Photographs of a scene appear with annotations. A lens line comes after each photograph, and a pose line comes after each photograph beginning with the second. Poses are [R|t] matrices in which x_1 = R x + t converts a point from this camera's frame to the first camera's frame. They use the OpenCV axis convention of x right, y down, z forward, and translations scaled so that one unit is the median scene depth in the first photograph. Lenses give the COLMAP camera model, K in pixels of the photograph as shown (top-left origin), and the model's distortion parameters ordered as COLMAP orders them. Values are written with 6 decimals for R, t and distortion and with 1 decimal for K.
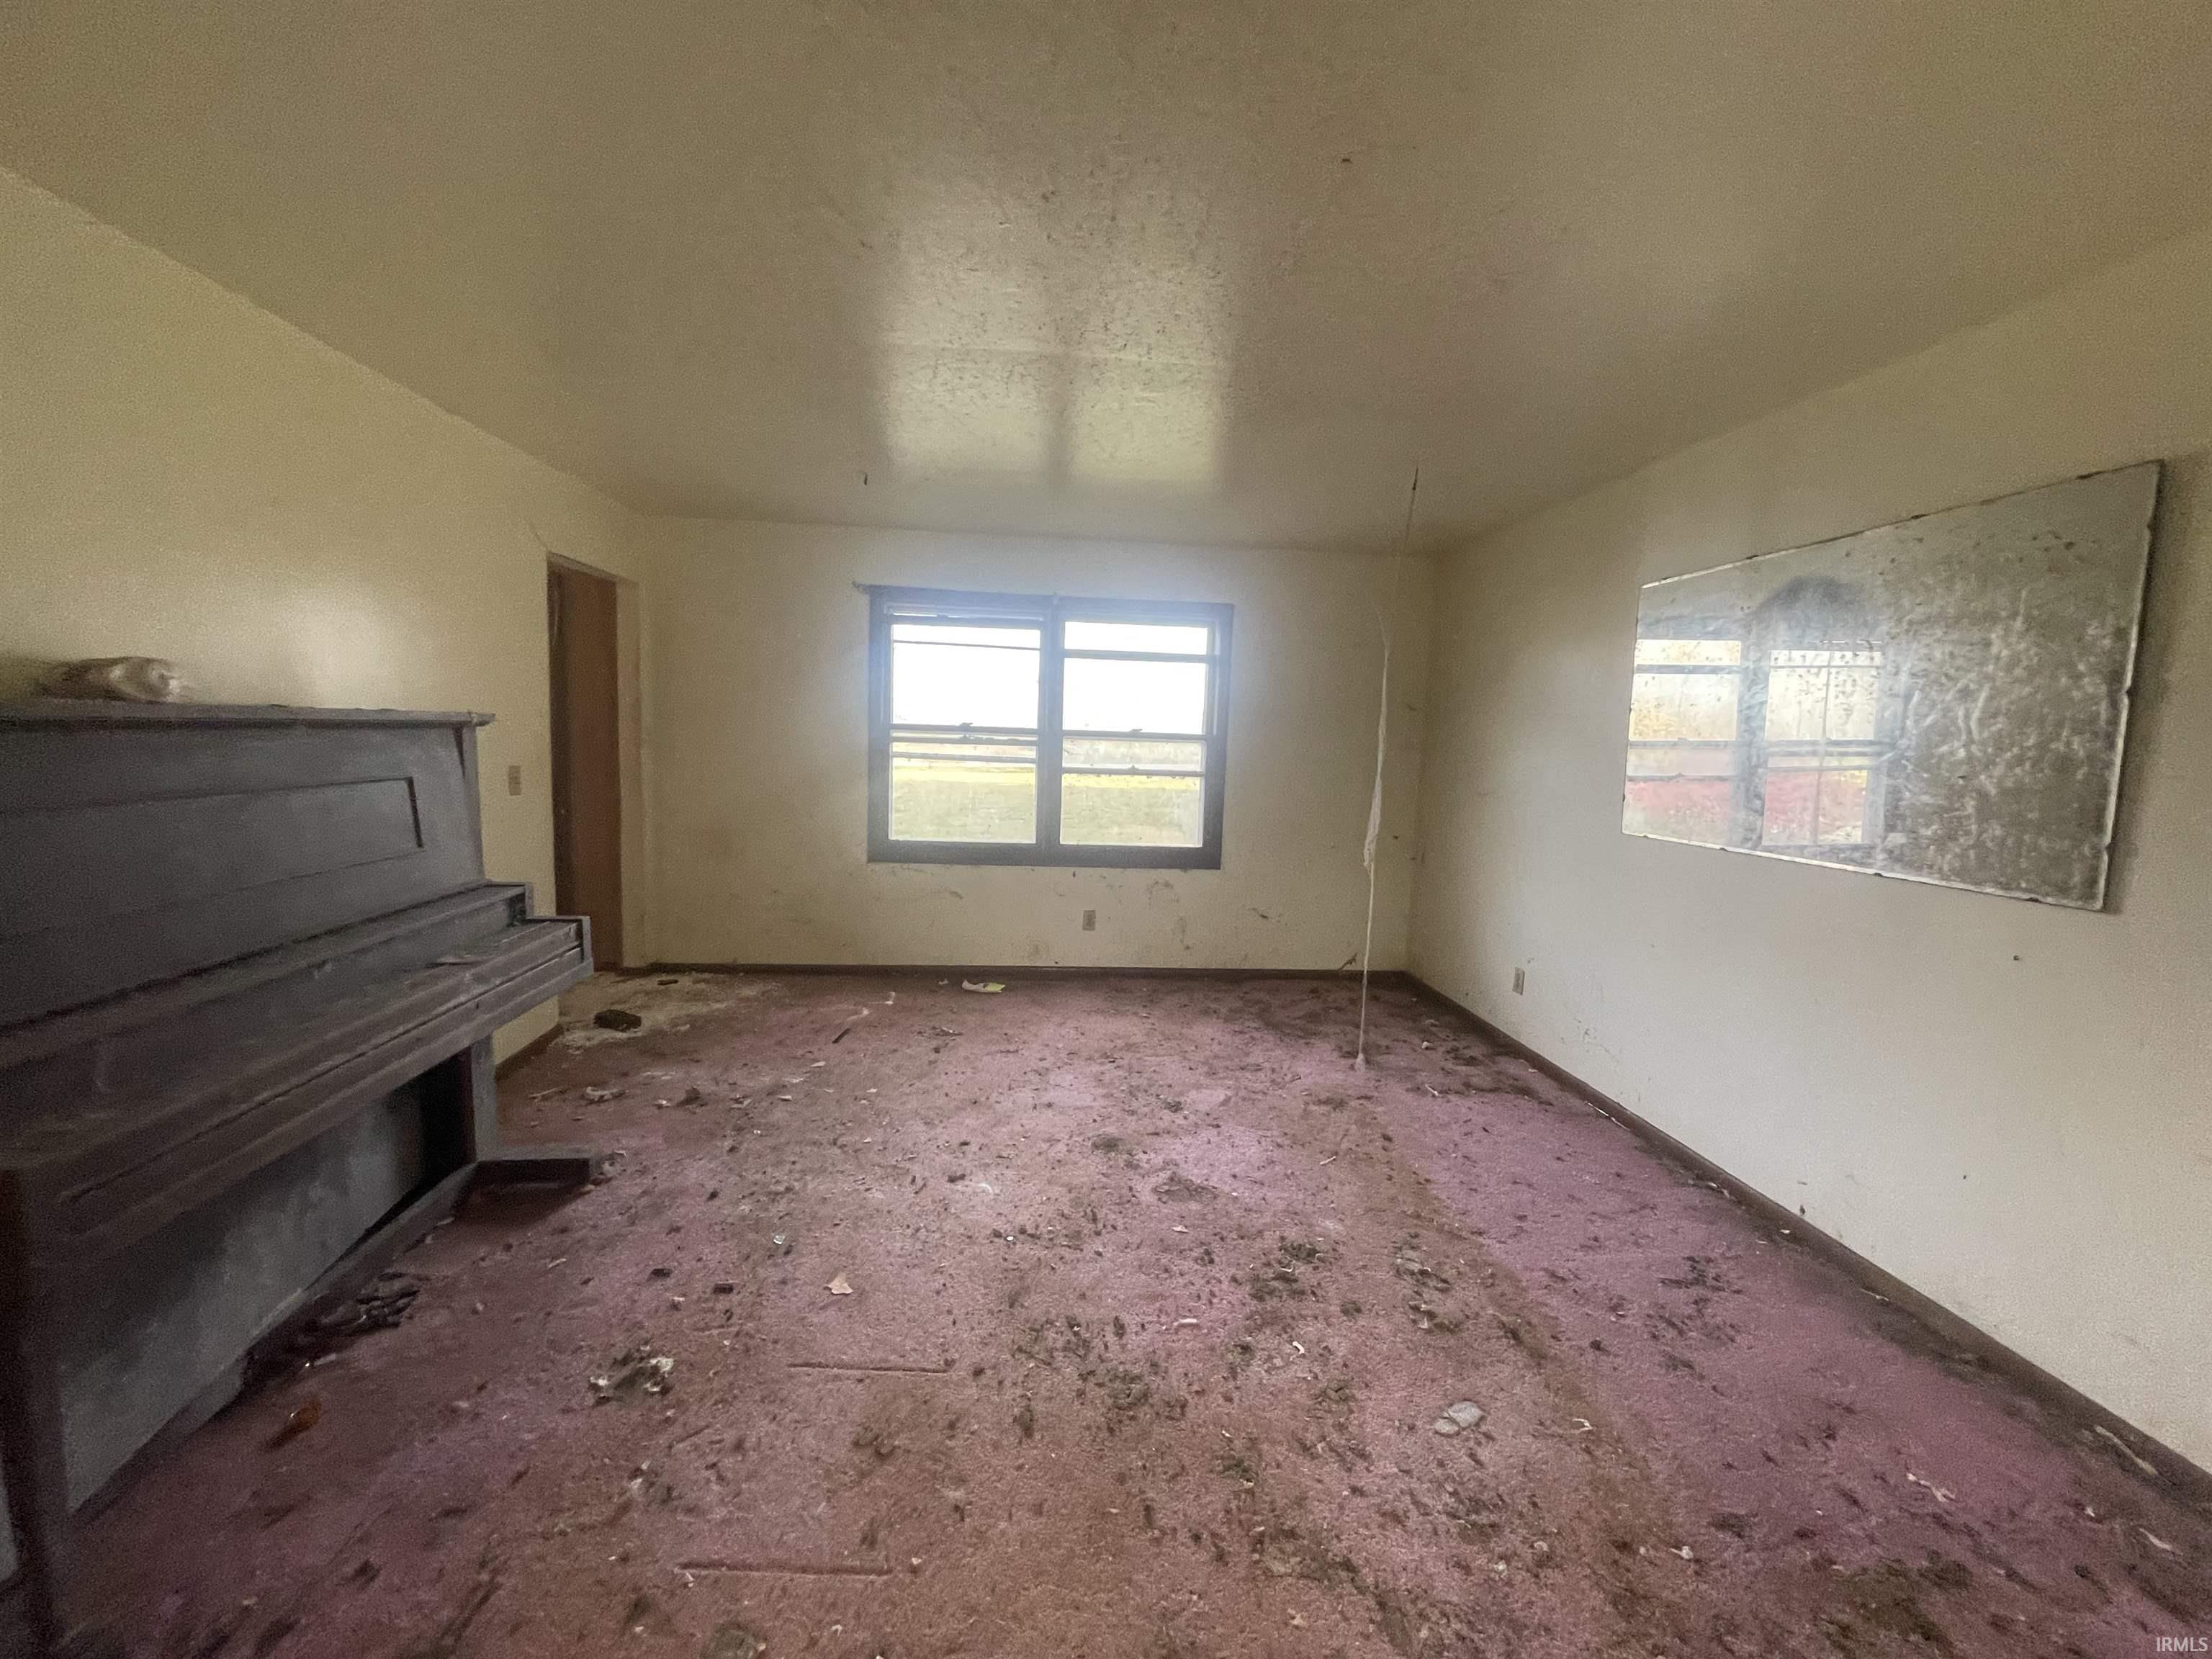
lens RADIAL K [[894.0, 0, 1106.0], [0, 894.0, 829.5], [0, 0, 1]] dist [-0.000390, 0.000373]
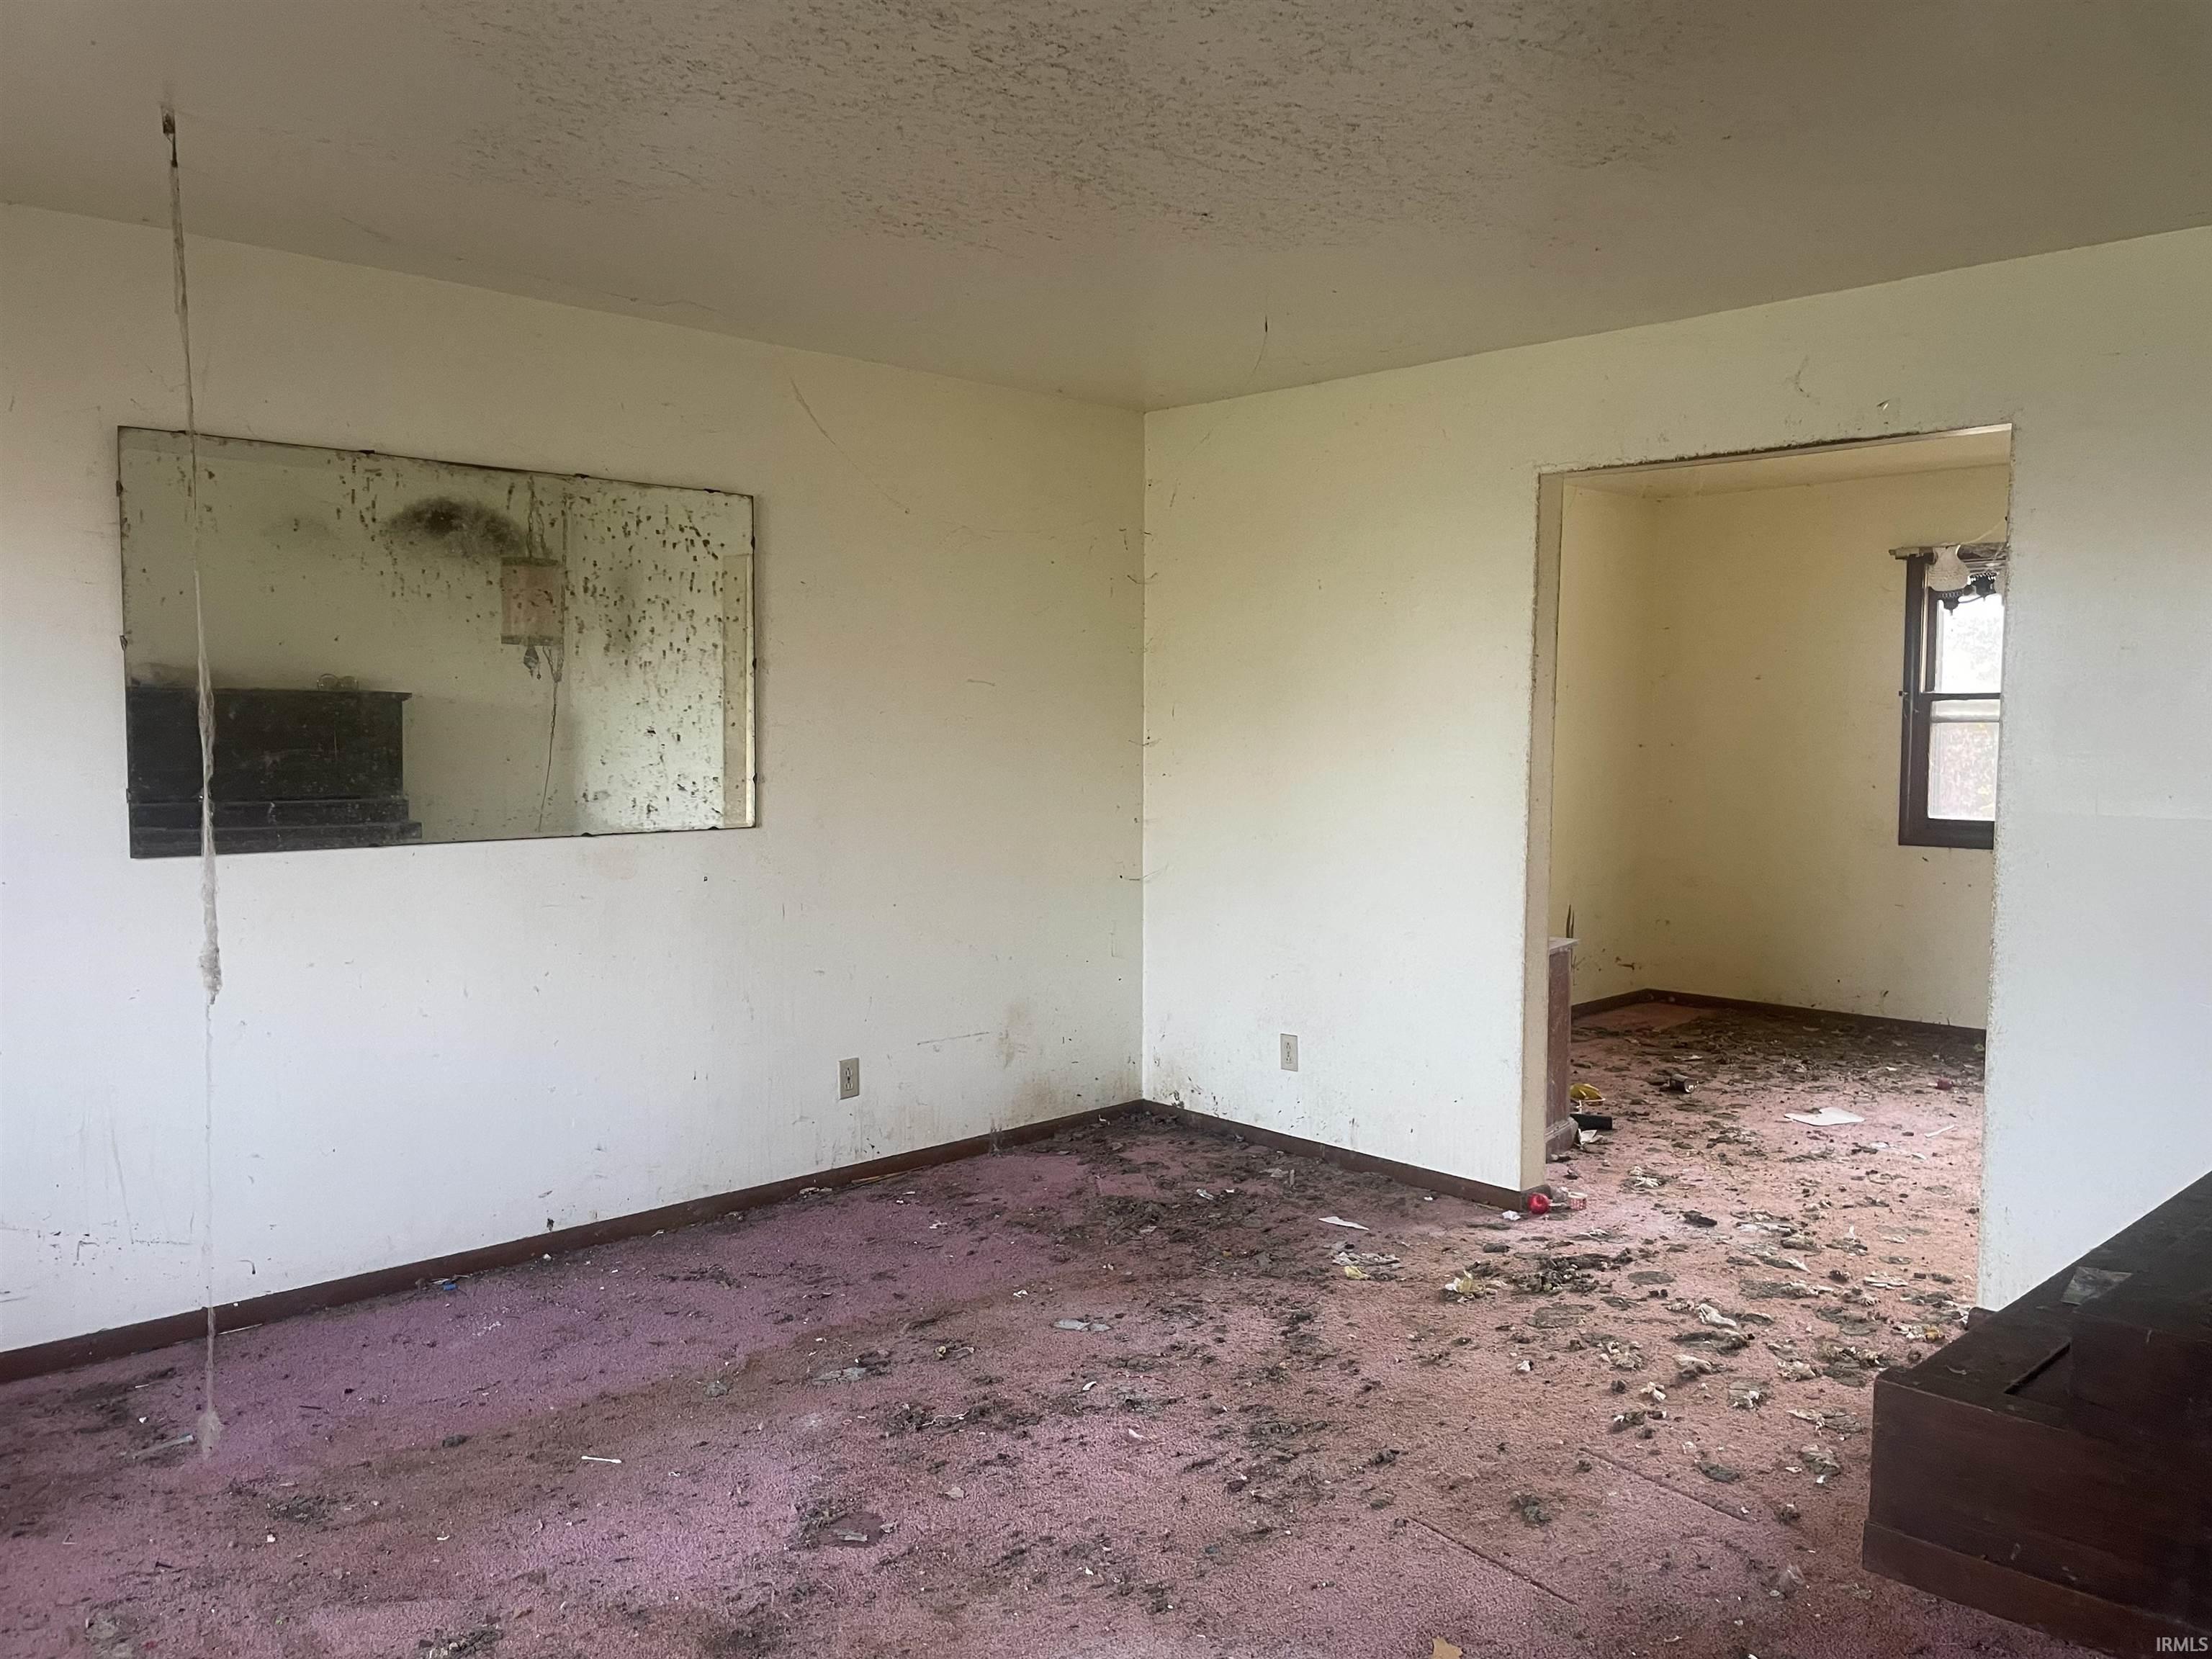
lens RADIAL K [[1740.4, 0, 1106.0], [0, 1740.4, 829.5], [0, 0, 1]] dist [0.029581, -0.002968]
pose [[-0.632087, -0.080629, 0.770691, -0.886973], [0.058280, 0.986809, 0.151037, -0.193368], [-0.772703, 0.140384, -0.619050, 1.598958]]
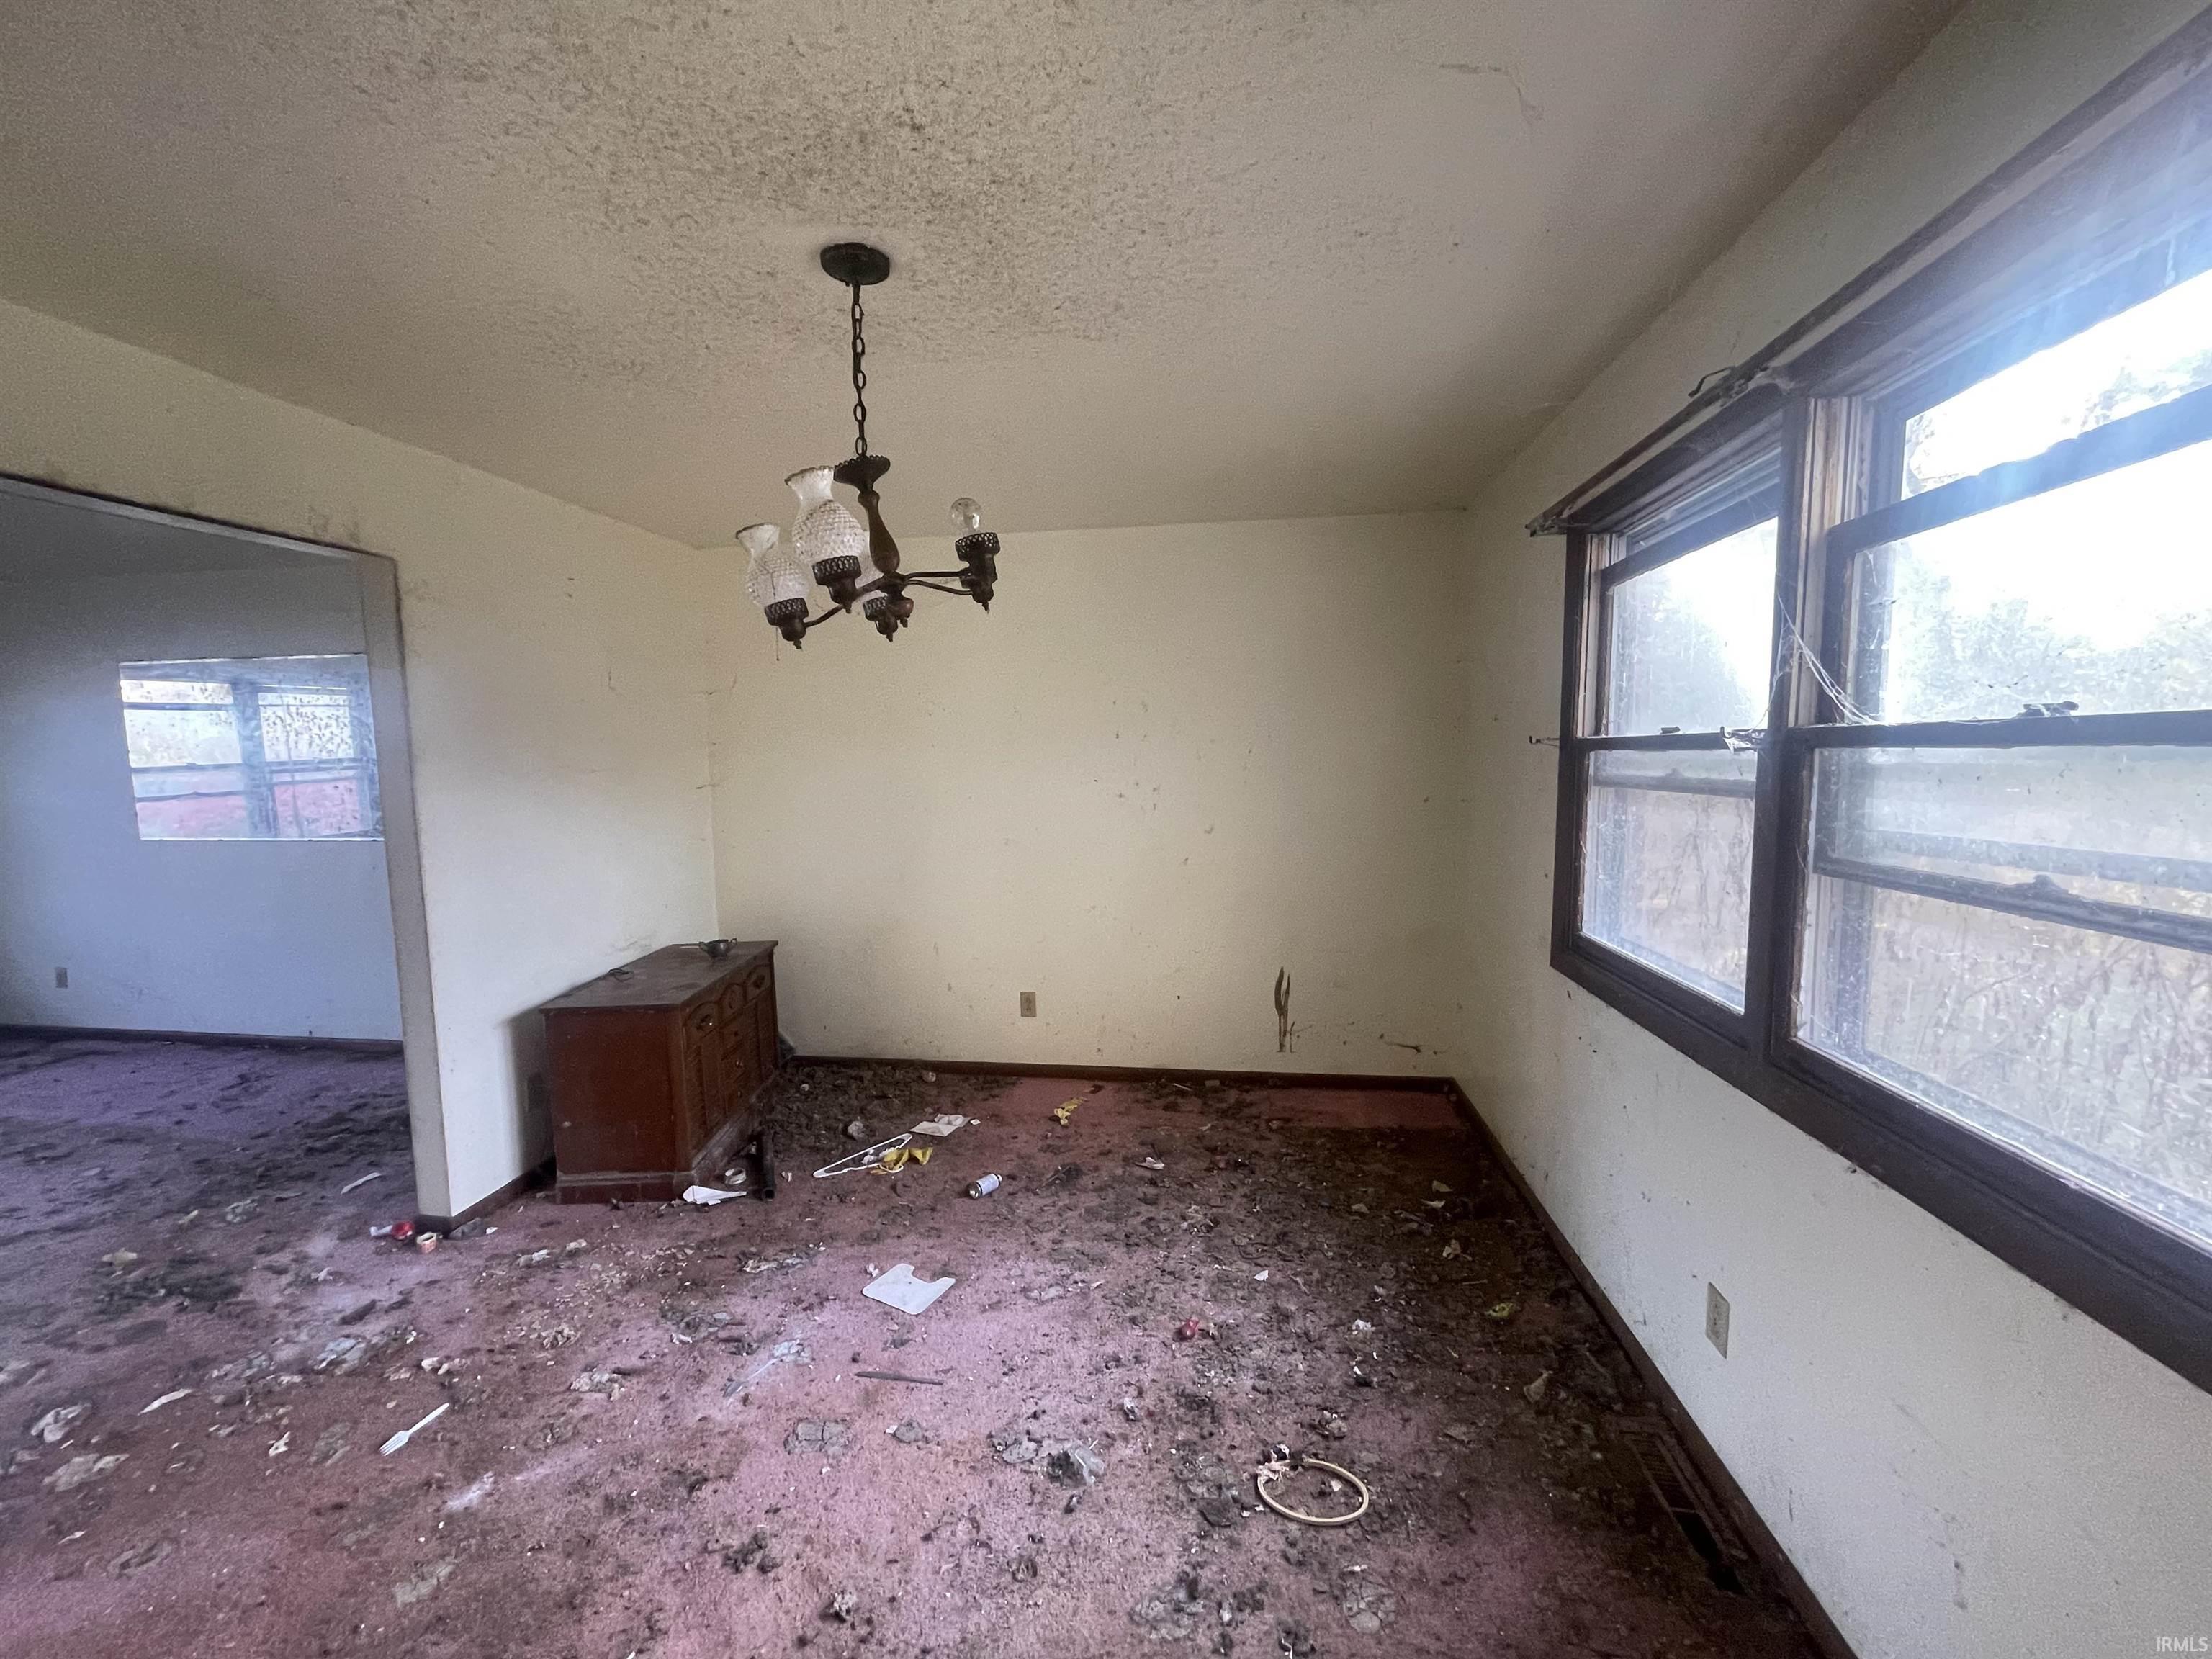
lens RADIAL K [[892.7, 0, 1100.3], [0, 892.7, 856.9], [0, 0, 1]] dist [-0.001237, -0.000291]
pose [[0.227891, -0.141922, 0.963288, -0.526299], [0.116572, 0.986181, 0.117717, 0.054071], [-0.966683, 0.085465, 0.241286, -0.984374]]
